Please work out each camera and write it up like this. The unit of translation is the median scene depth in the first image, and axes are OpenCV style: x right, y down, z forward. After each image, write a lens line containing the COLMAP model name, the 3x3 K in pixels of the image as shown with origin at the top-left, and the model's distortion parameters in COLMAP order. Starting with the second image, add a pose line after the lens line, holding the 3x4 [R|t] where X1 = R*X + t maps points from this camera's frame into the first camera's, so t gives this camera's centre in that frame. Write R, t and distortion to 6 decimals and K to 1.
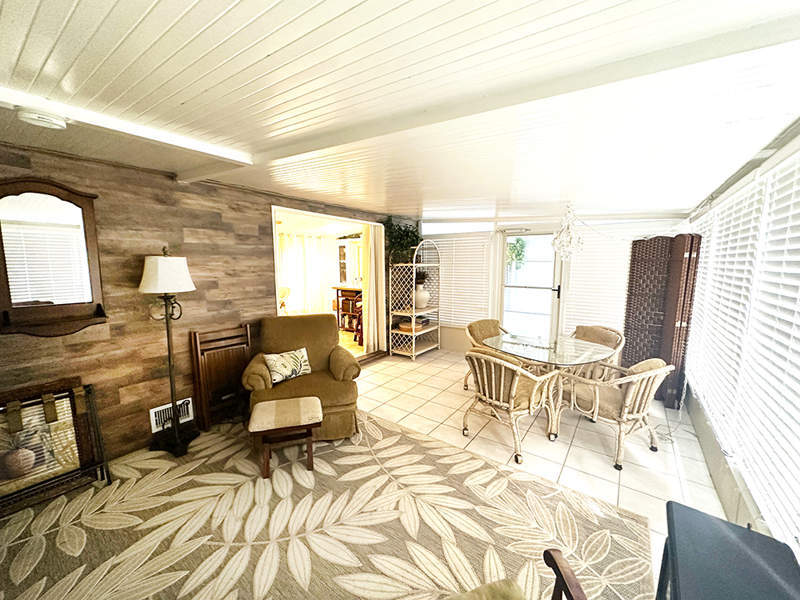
lens RADIAL K [[320.2, 0, 399.8], [0, 320.2, 304.5], [0, 0, 1]] dist [0.001255, -0.000610]
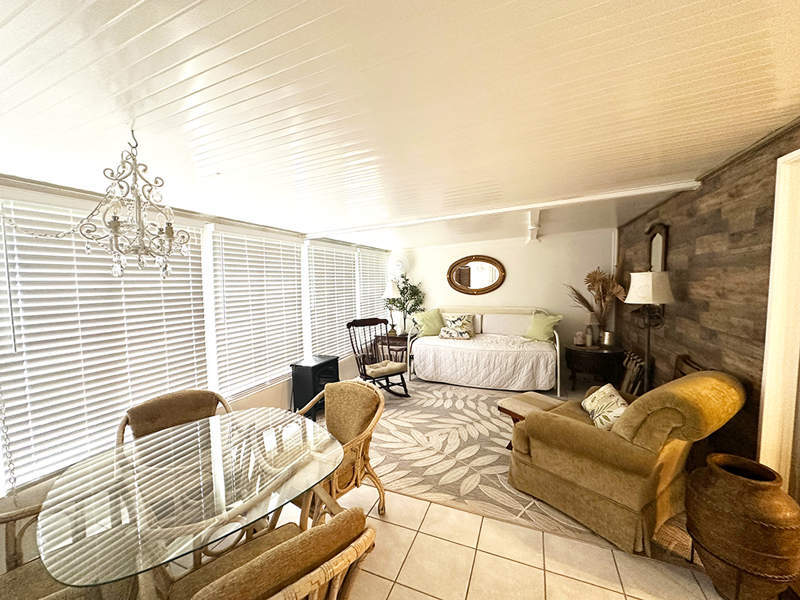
lens RADIAL K [[320.2, 0, 399.4], [0, 320.2, 300.7], [0, 0, 1]] dist [0.001255, -0.000610]
pose [[-0.973731, 0.030526, -0.225647, 0.373864], [-0.013299, 0.981657, 0.190191, -0.257252], [0.227313, 0.188195, -0.955464, 1.910085]]
